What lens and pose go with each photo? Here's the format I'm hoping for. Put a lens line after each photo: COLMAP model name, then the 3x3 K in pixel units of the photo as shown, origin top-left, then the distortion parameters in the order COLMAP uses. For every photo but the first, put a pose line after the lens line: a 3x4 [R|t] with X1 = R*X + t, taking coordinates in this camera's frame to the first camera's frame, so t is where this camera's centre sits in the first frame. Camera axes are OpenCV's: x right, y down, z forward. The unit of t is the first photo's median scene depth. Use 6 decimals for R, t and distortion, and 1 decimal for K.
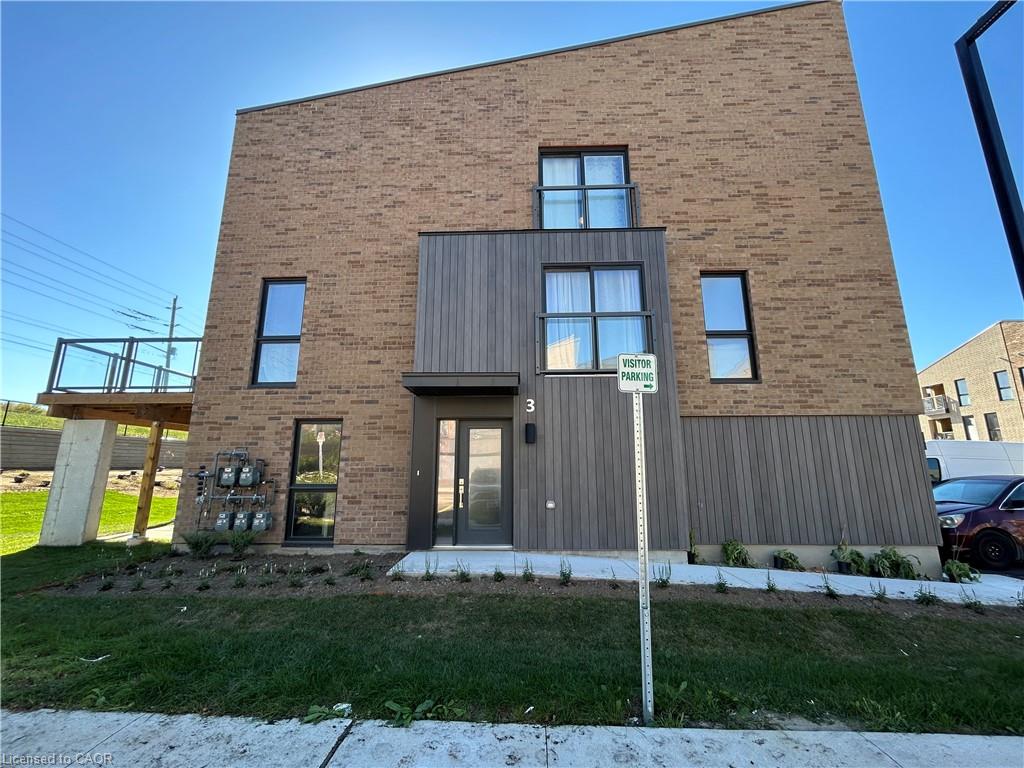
lens RADIAL K [[414.7, 0, 512.0], [0, 414.7, 384.0], [0, 0, 1]] dist [-0.001016, 0.000220]
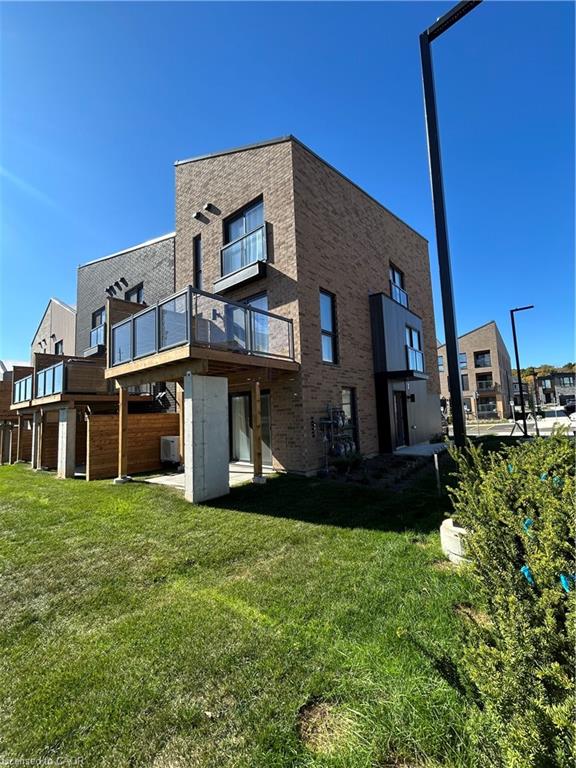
lens RADIAL K [[311.1, 0, 288.0], [0, 311.1, 384.0], [0, 0, 1]] dist [-0.001016, 0.000220]
pose [[0.615685, 0.051741, 0.786292, -1.499203], [-0.120227, 0.992327, 0.028841, 0.060127], [-0.778767, -0.112291, 0.617182, 0.385936]]
